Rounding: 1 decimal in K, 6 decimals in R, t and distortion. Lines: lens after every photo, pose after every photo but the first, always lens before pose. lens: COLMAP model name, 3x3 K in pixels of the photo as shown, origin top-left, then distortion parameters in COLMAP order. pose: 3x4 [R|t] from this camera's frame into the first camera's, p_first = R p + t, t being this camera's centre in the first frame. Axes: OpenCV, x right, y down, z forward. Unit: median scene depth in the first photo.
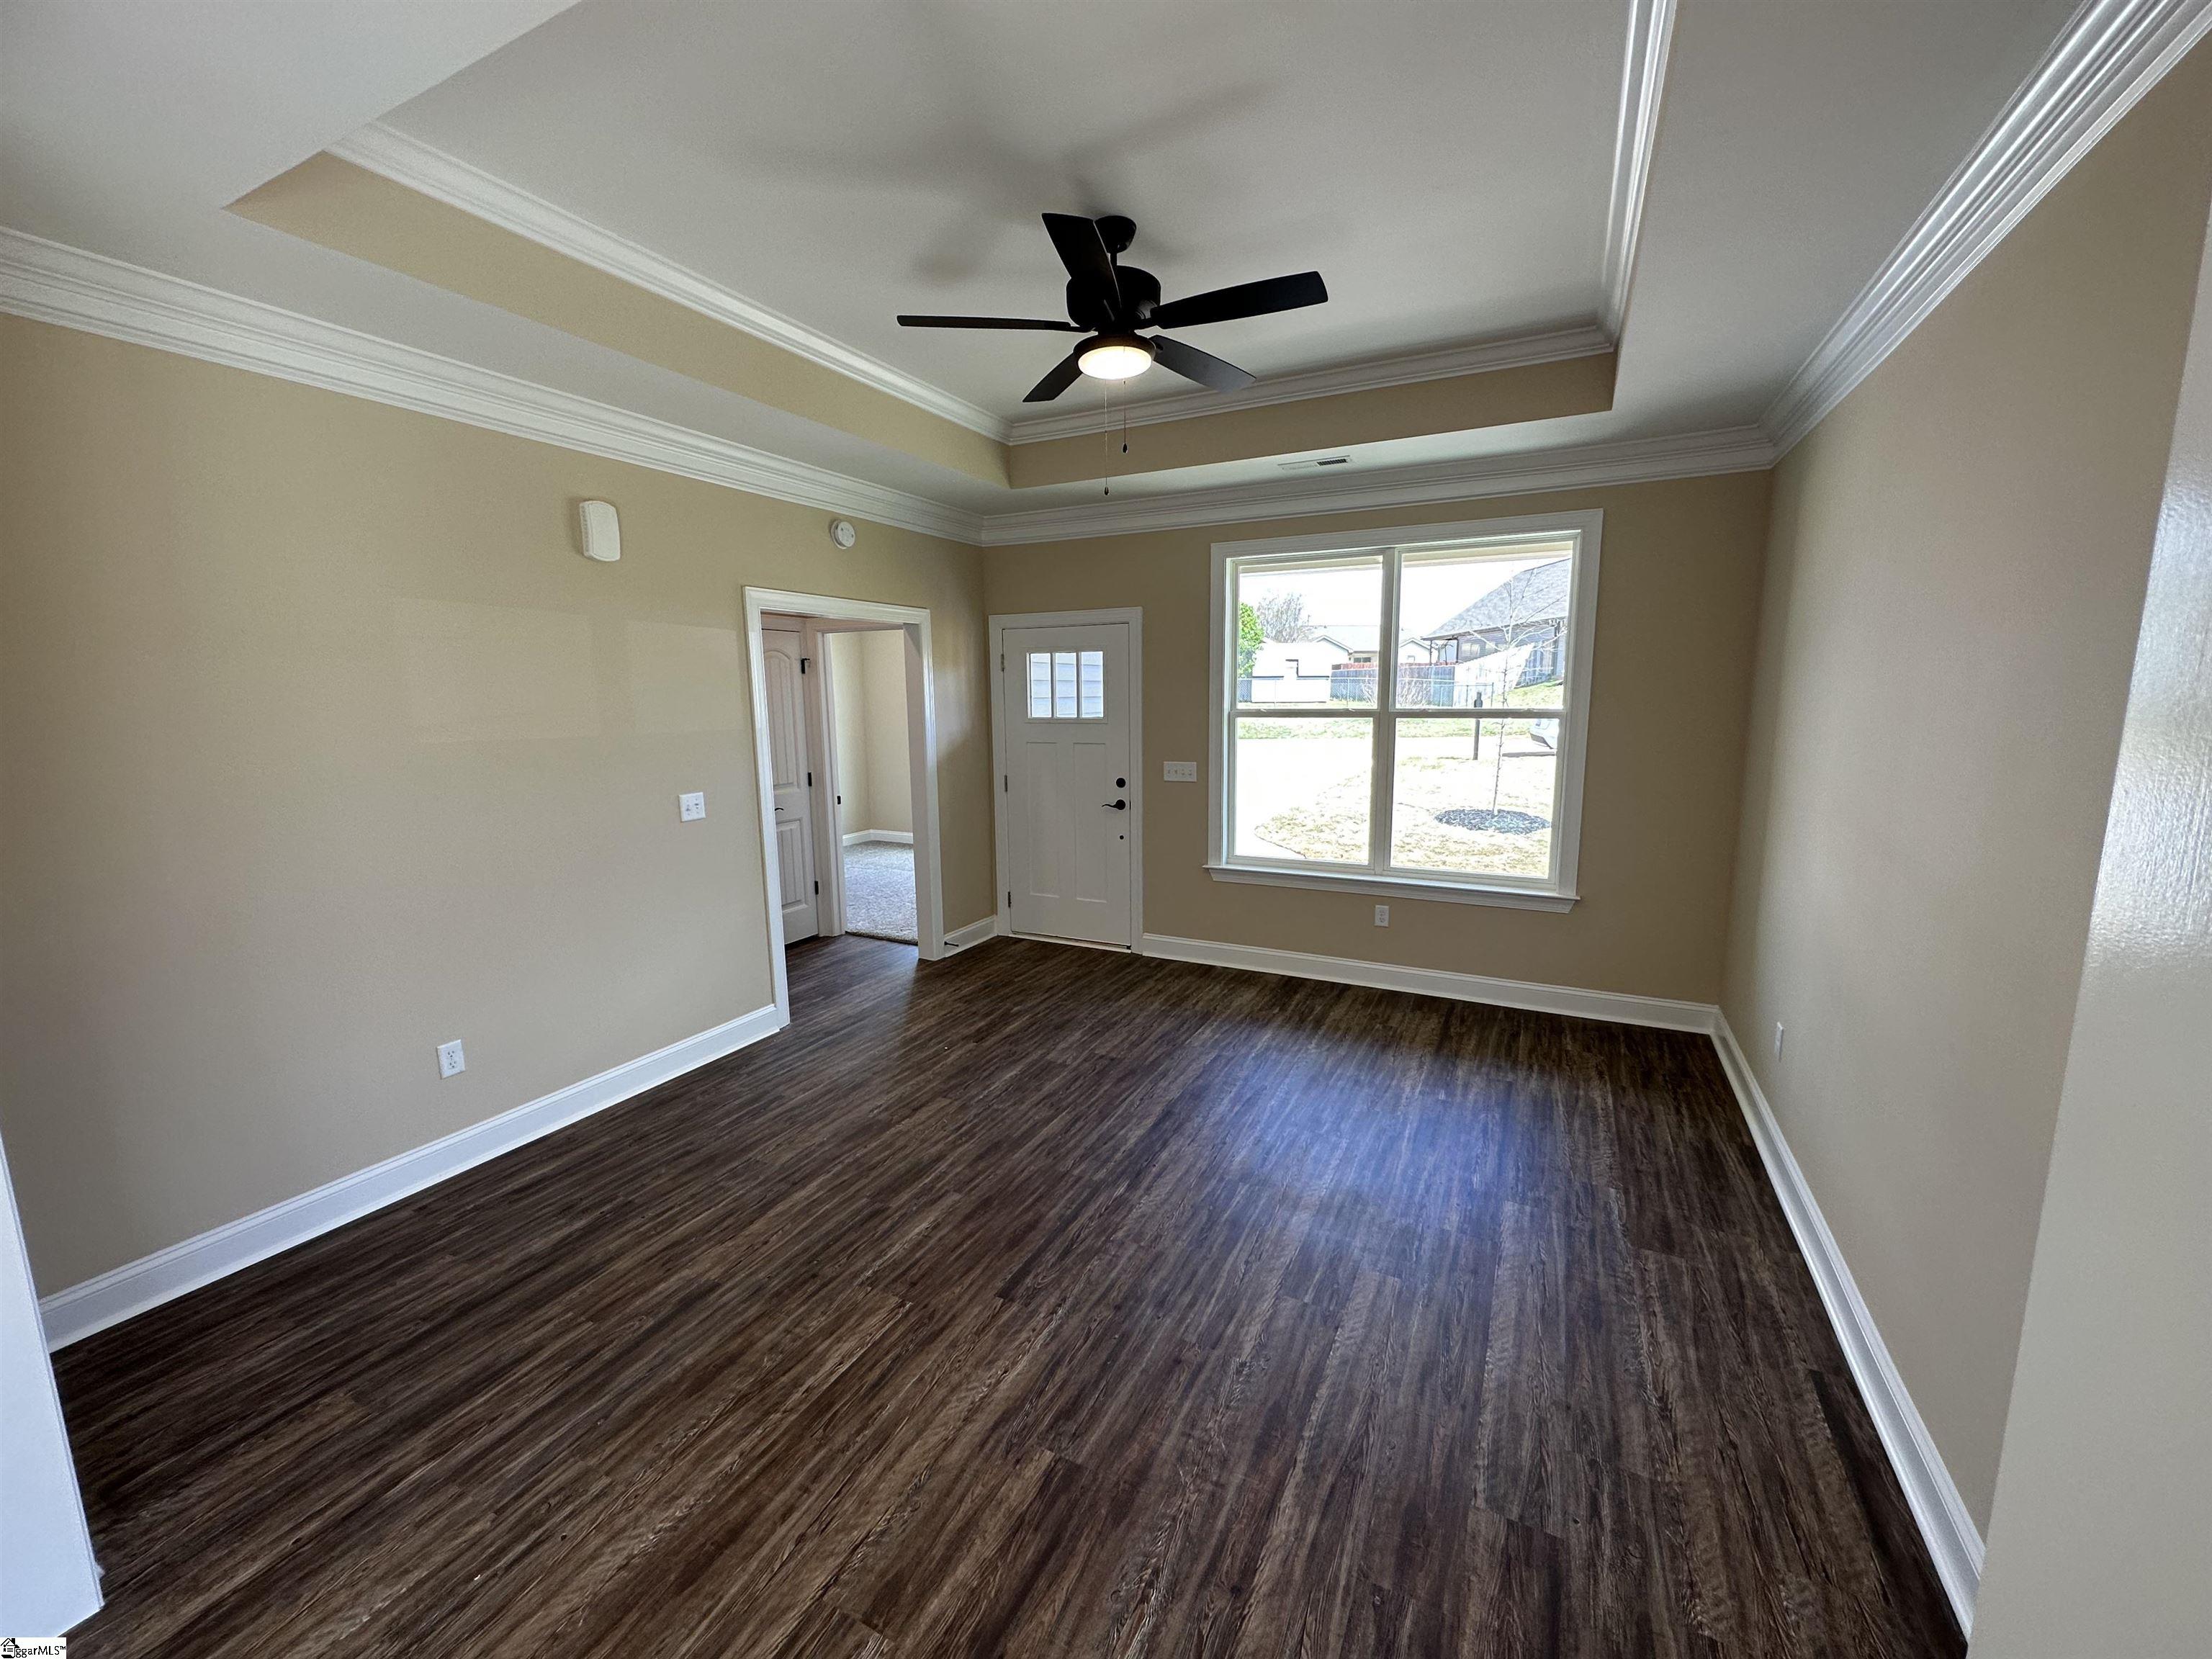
lens RADIAL K [[887.2, 0, 1103.6], [0, 887.2, 826.6], [0, 0, 1]] dist [-0.002716, -0.000372]
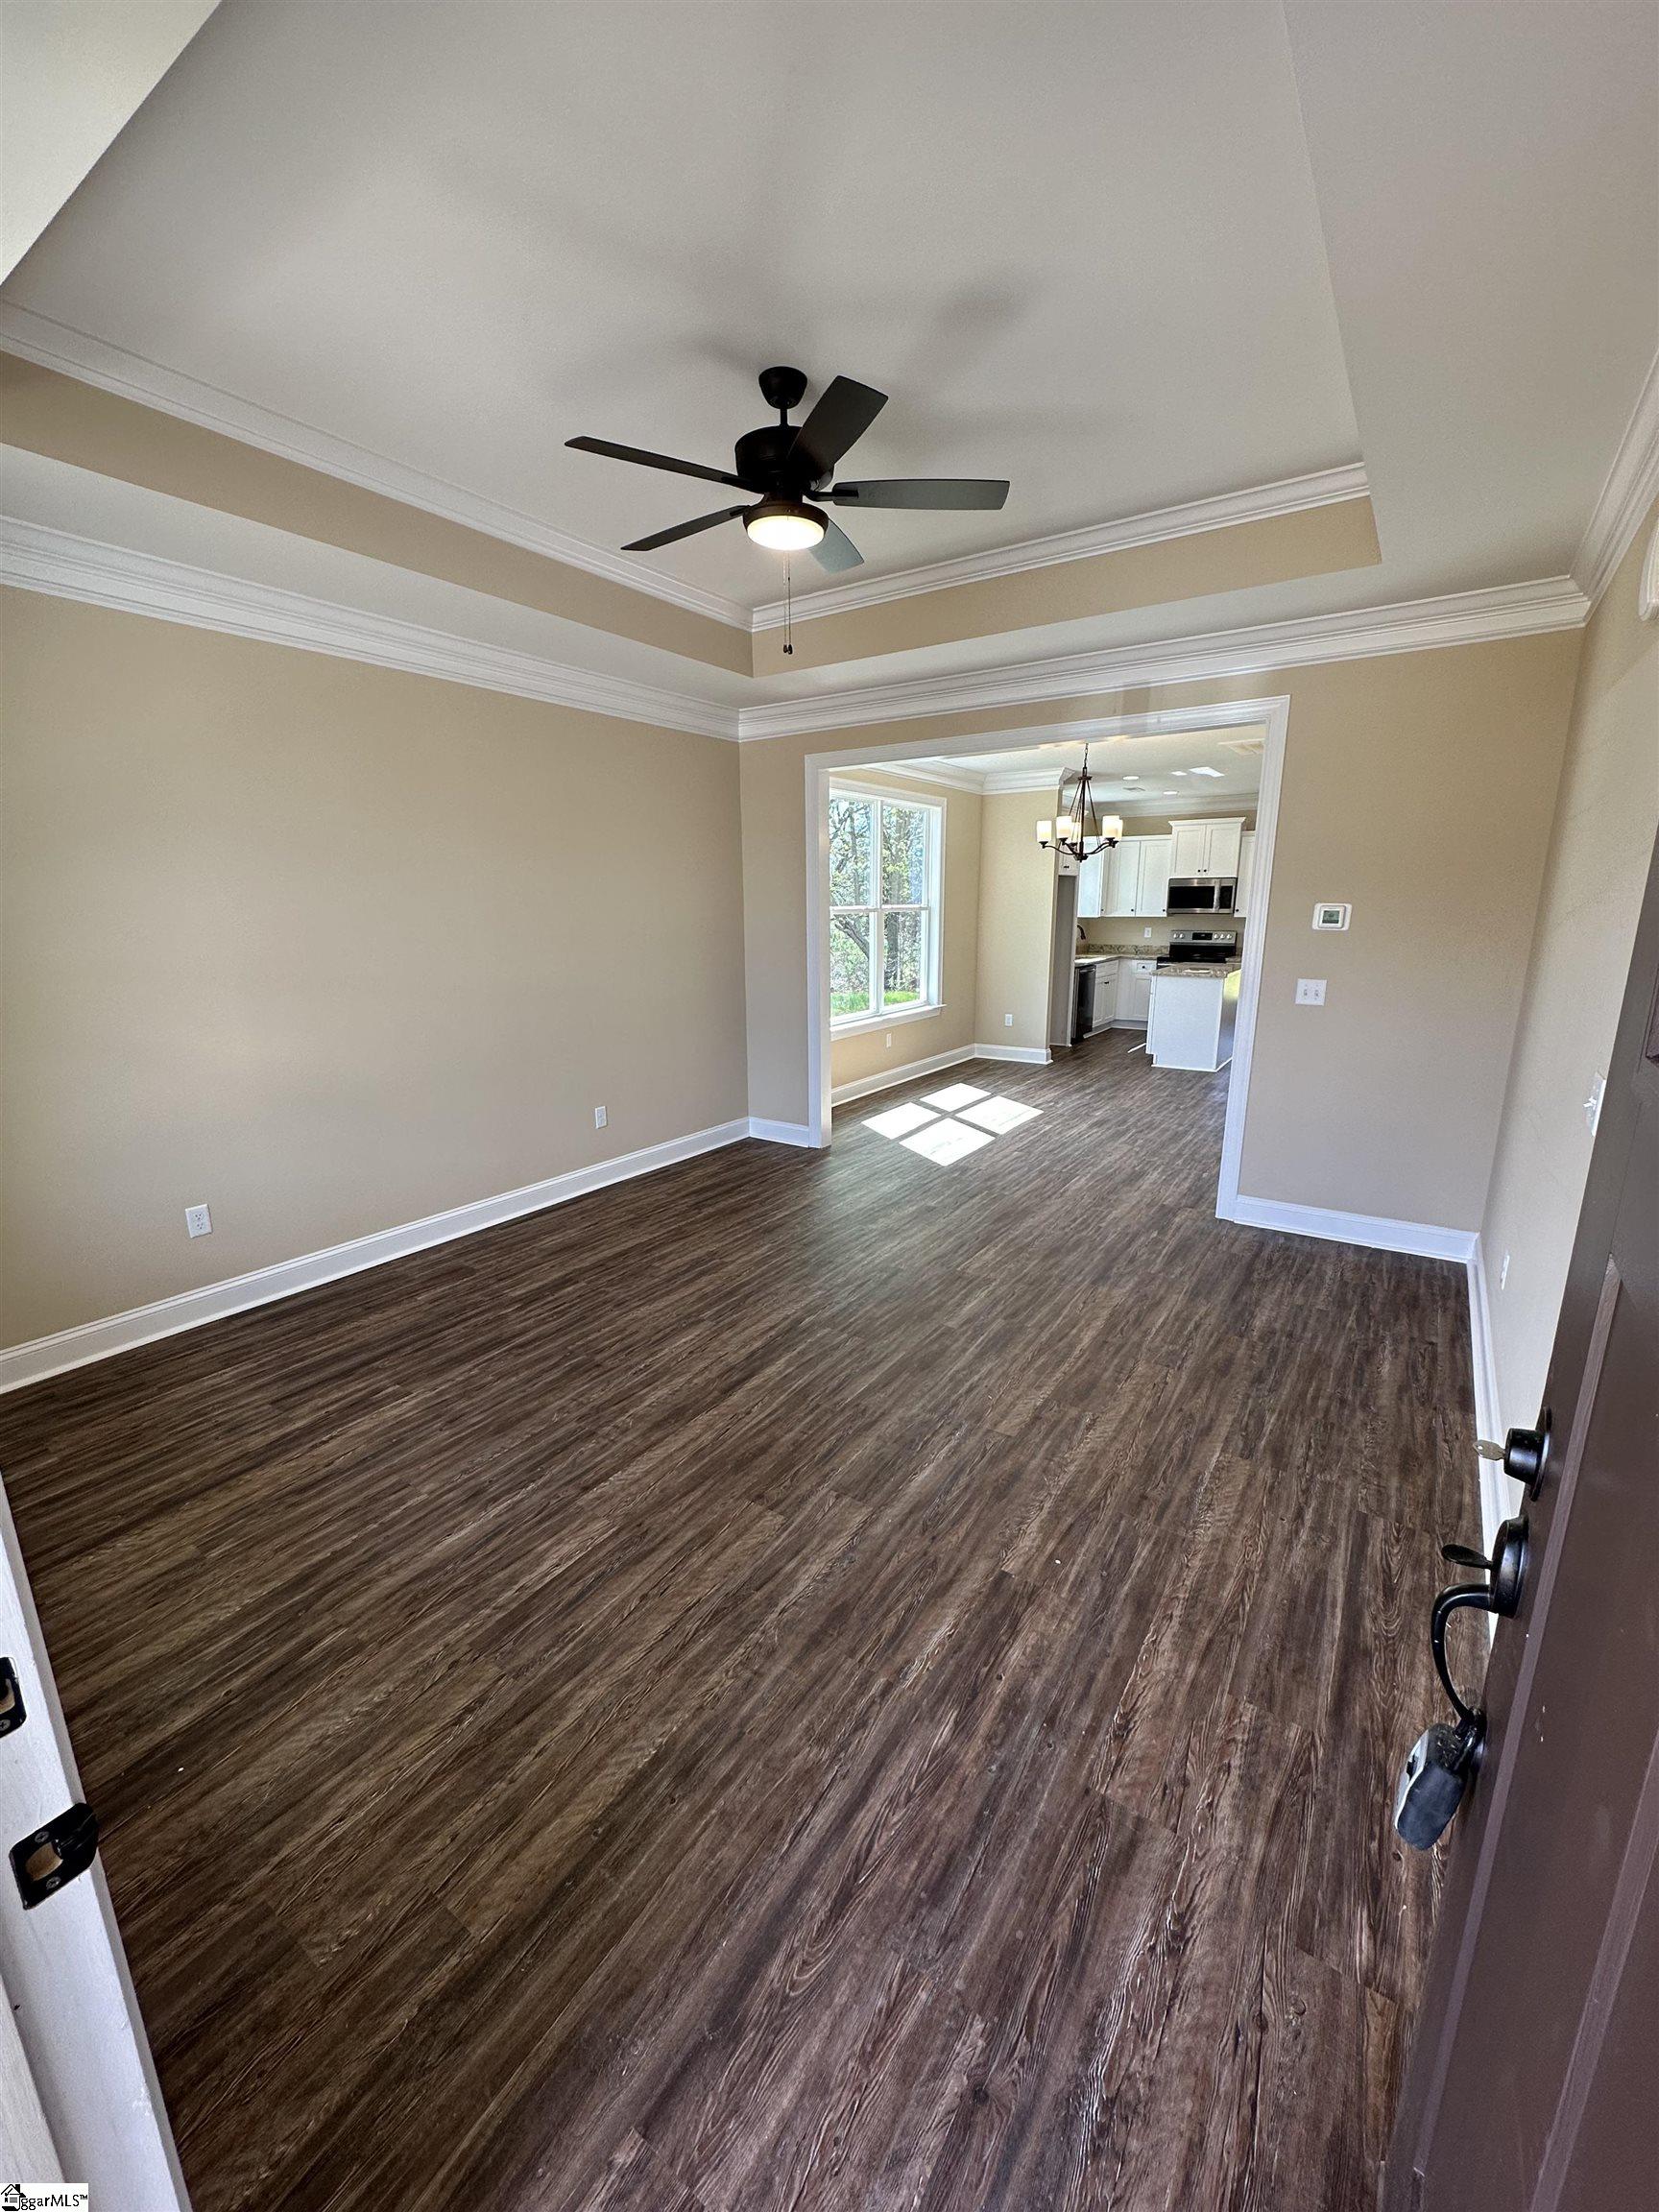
lens RADIAL K [[887.2, 0, 834.2], [0, 887.2, 1109.9], [0, 0, 1]] dist [-0.002716, -0.000372]
pose [[-0.993052, -0.011958, 0.117069, -0.116853], [0.033019, 0.926546, 0.374729, -0.223647], [-0.112951, 0.375991, -0.919713, 1.565669]]
